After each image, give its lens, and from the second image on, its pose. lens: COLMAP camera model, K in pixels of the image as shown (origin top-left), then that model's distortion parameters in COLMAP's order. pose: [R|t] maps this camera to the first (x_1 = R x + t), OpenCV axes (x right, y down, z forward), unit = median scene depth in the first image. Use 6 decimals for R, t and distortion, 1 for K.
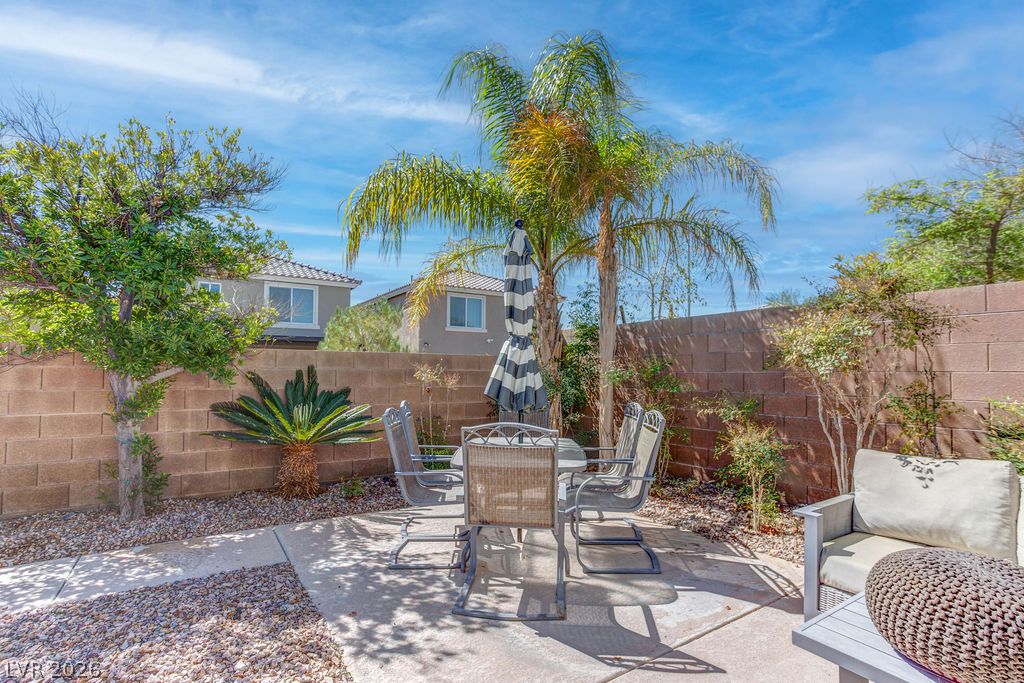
lens RADIAL K [[510.7, 0, 511.0], [0, 510.7, 364.0], [0, 0, 1]] dist [-0.066068, 0.043381]
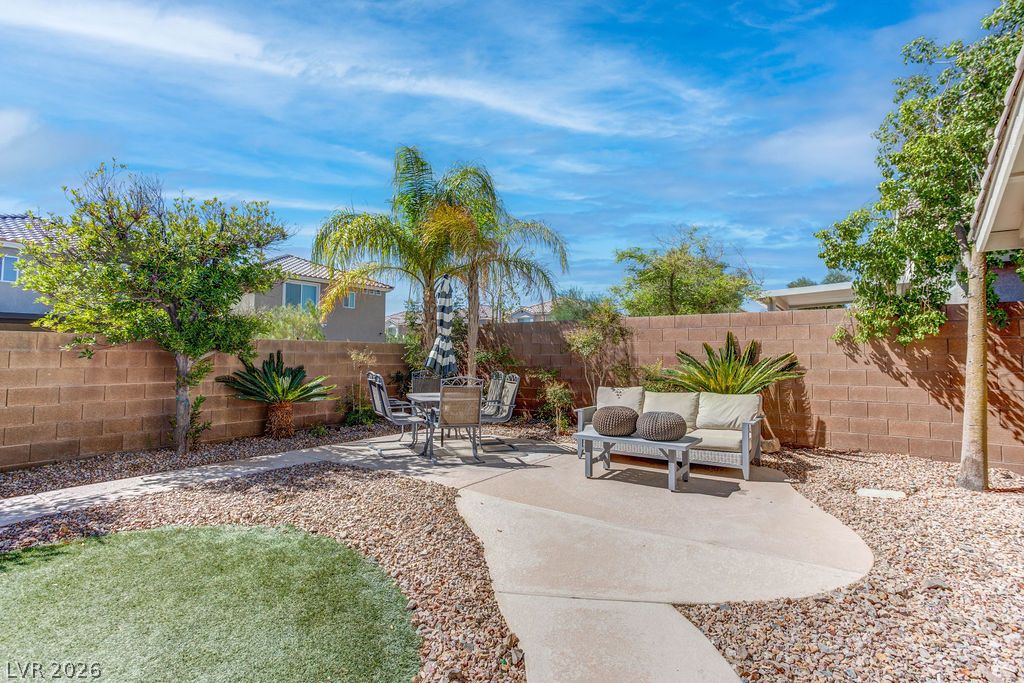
lens RADIAL K [[504.5, 0, 520.7], [0, 504.5, 351.7], [0, 0, 1]] dist [-0.064611, 0.041106]
pose [[0.921709, 0.002642, 0.387874, -0.385640], [-0.006067, 0.999953, 0.007604, -0.009084], [-0.387836, -0.009362, 0.921681, -0.710328]]
